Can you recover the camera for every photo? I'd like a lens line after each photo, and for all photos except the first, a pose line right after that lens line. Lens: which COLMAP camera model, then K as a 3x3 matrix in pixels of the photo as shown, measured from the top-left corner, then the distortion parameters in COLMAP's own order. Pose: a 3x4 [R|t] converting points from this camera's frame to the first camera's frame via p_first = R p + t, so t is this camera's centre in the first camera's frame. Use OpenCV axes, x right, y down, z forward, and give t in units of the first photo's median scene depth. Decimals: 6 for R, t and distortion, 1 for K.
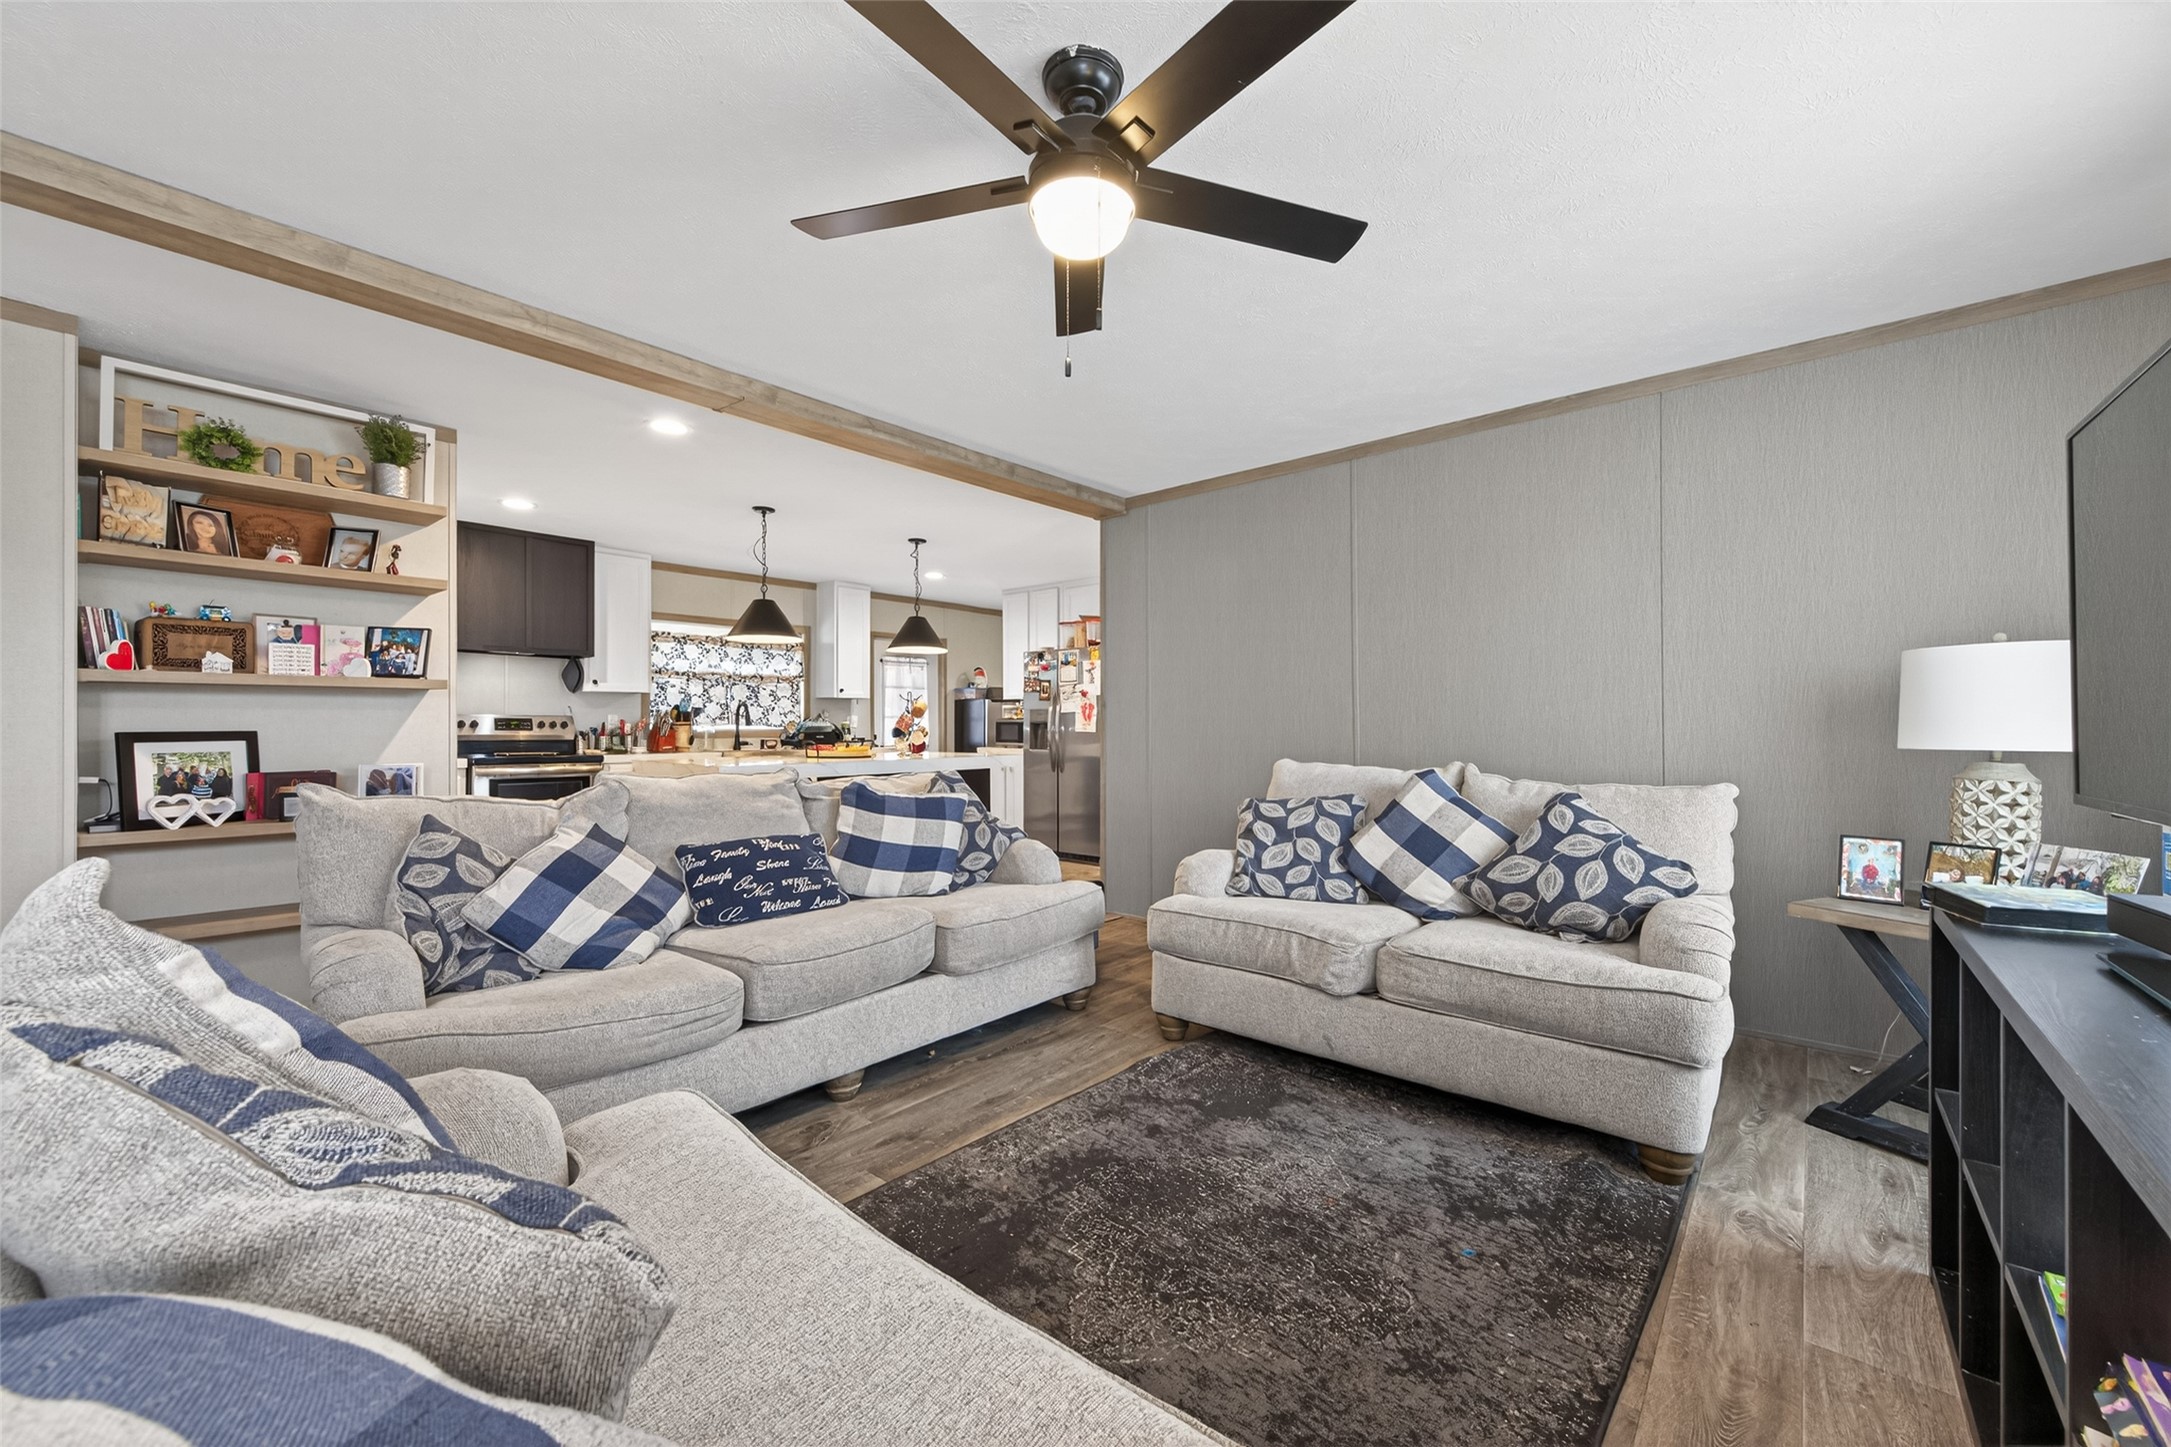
lens RADIAL K [[836.4, 0, 1085.5], [0, 836.4, 723.5], [0, 0, 1]] dist [0.001758, 0.000178]
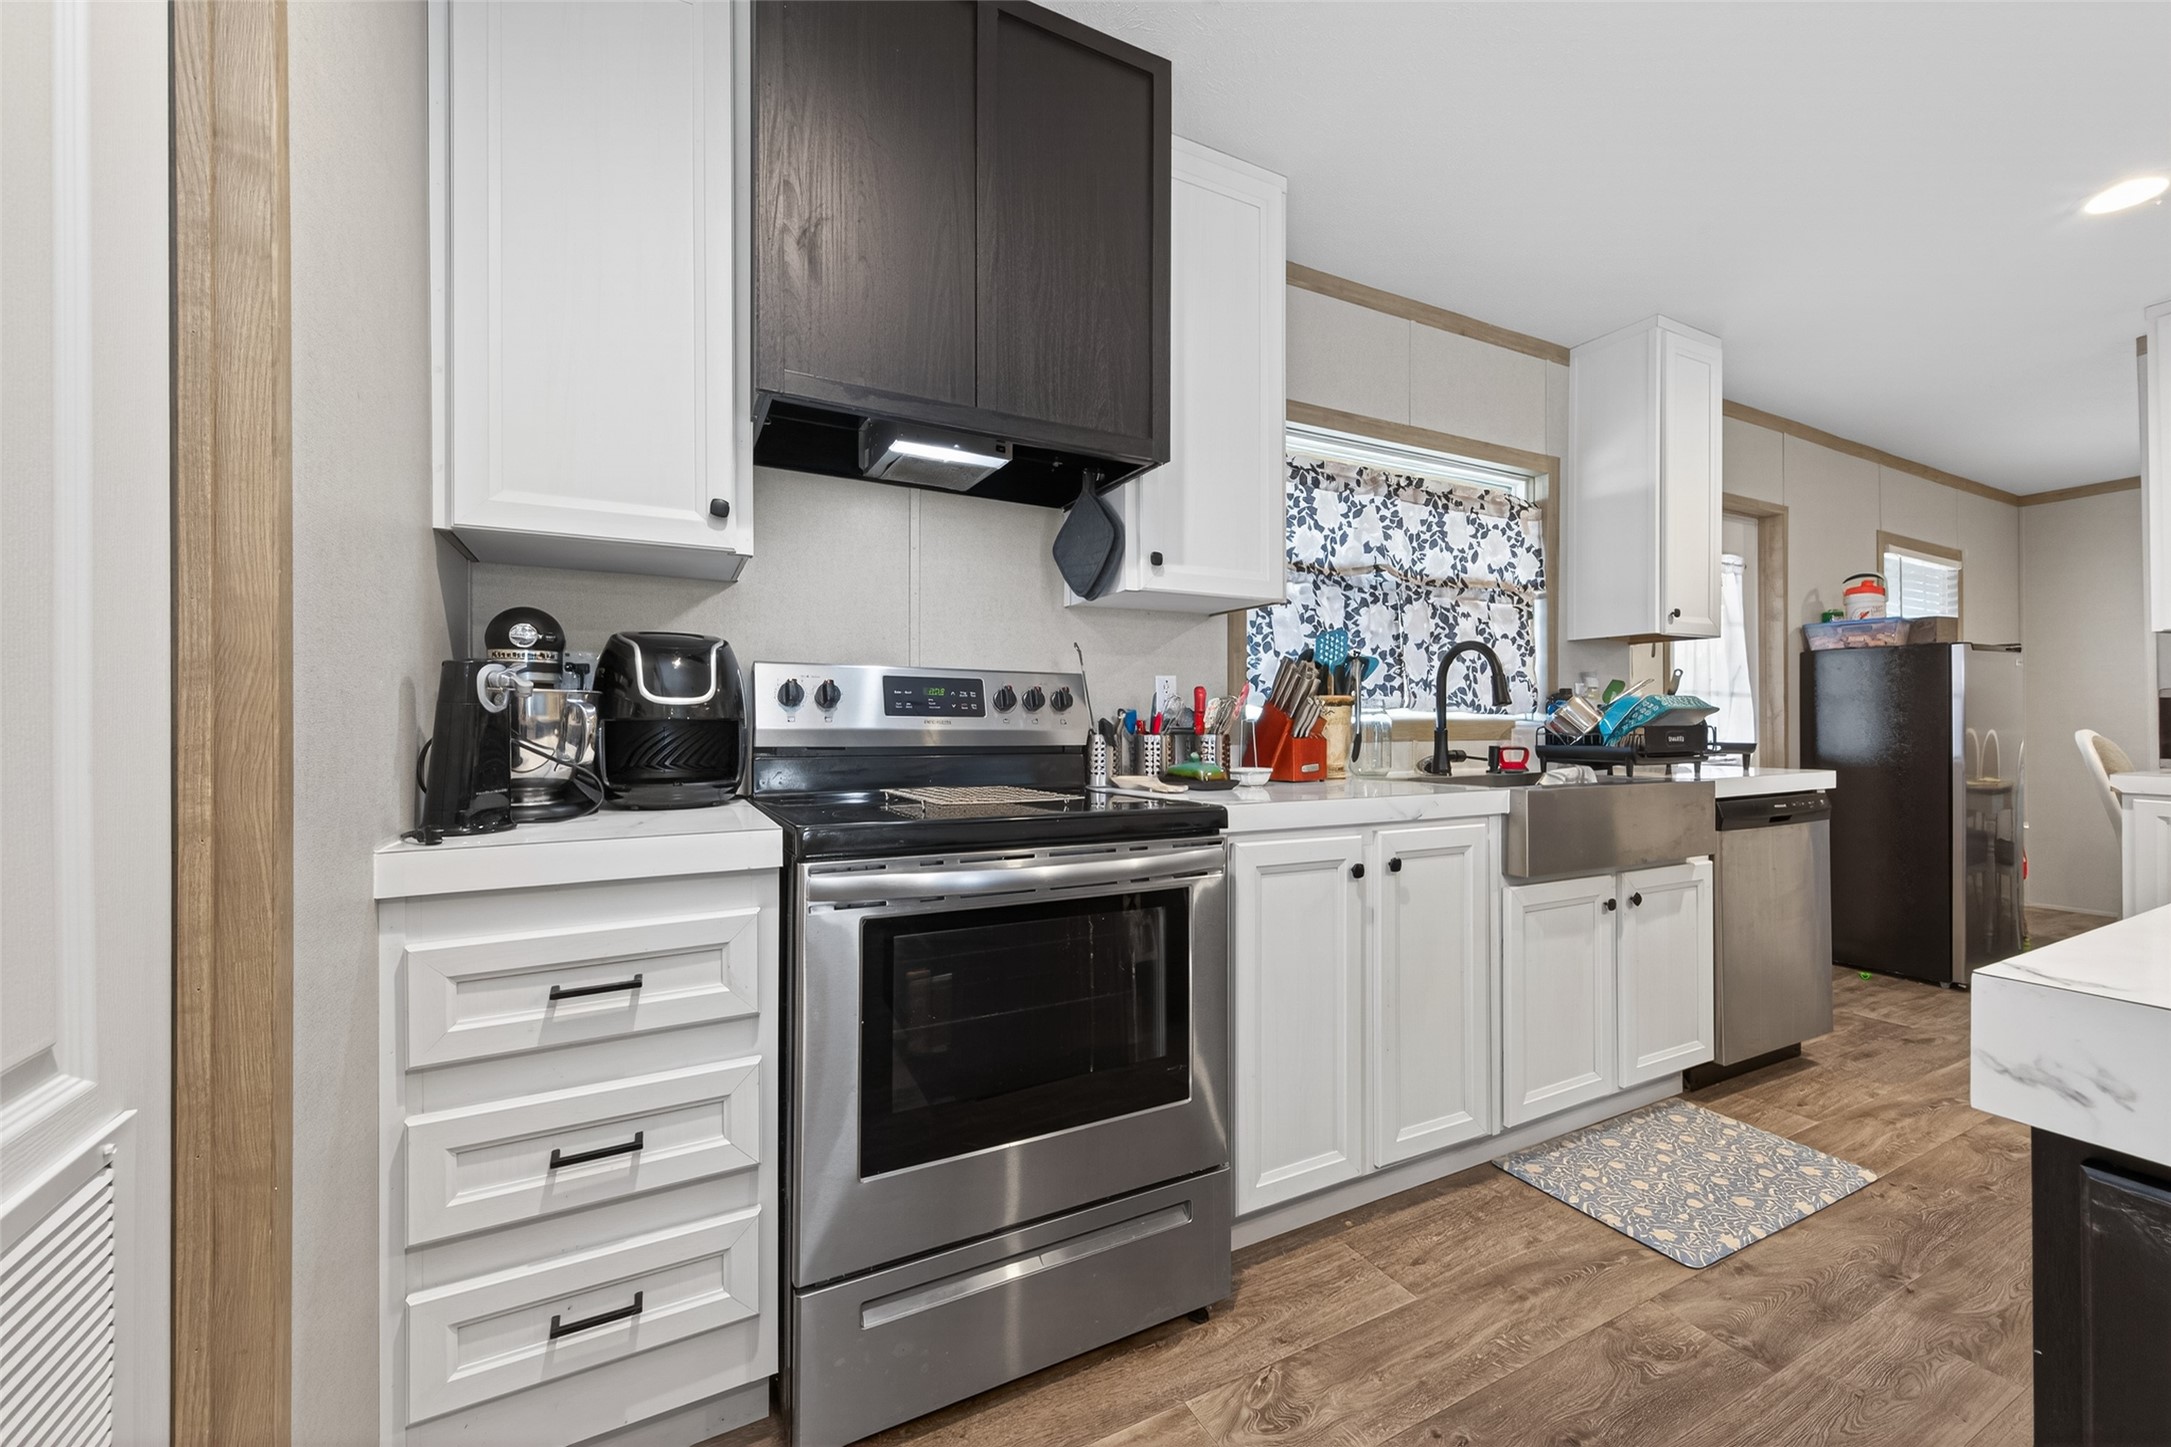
lens RADIAL K [[836.4, 0, 1085.5], [0, 836.4, 723.5], [0, 0, 1]] dist [0.001758, 0.000178]
pose [[0.925499, 0.000613, -0.378750, -0.908650], [0.001193, 0.999989, 0.004535, 0.016616], [0.378748, -0.004649, 0.925488, 1.298866]]
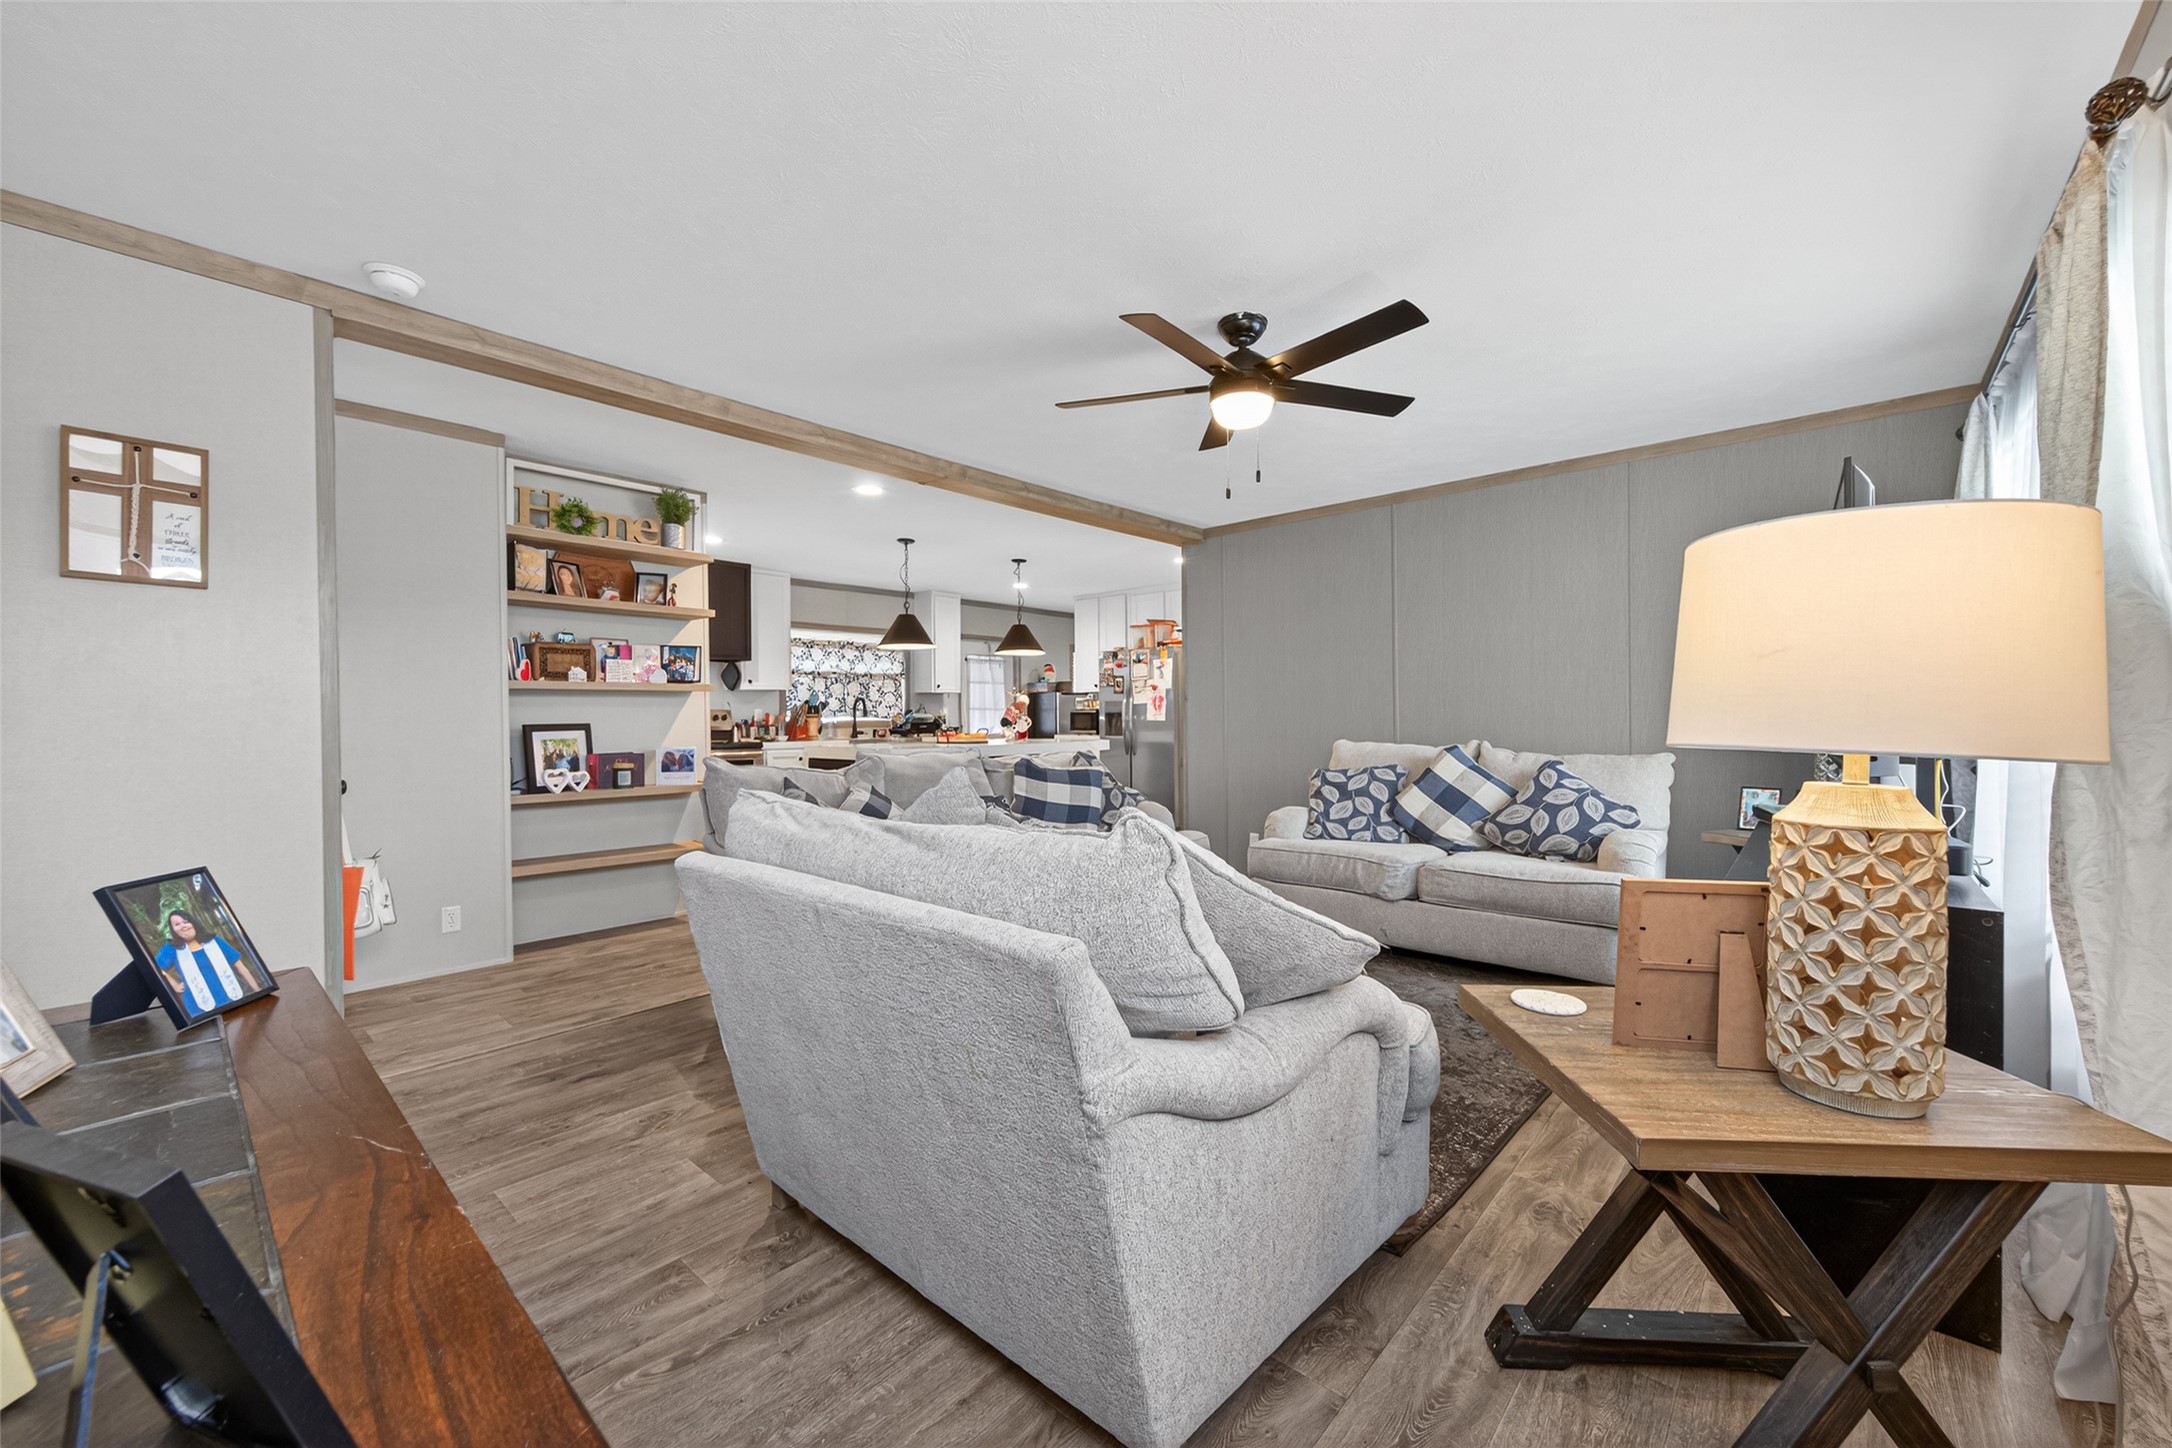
lens RADIAL K [[842.4, 0, 1090.2], [0, 842.4, 721.9], [0, 0, 1]] dist [0.001706, 0.000088]
pose [[0.999818, -0.007195, -0.017678, -0.146952], [0.007374, 0.999922, 0.010074, -0.001046], [0.017604, -0.010203, 0.999793, -0.357166]]
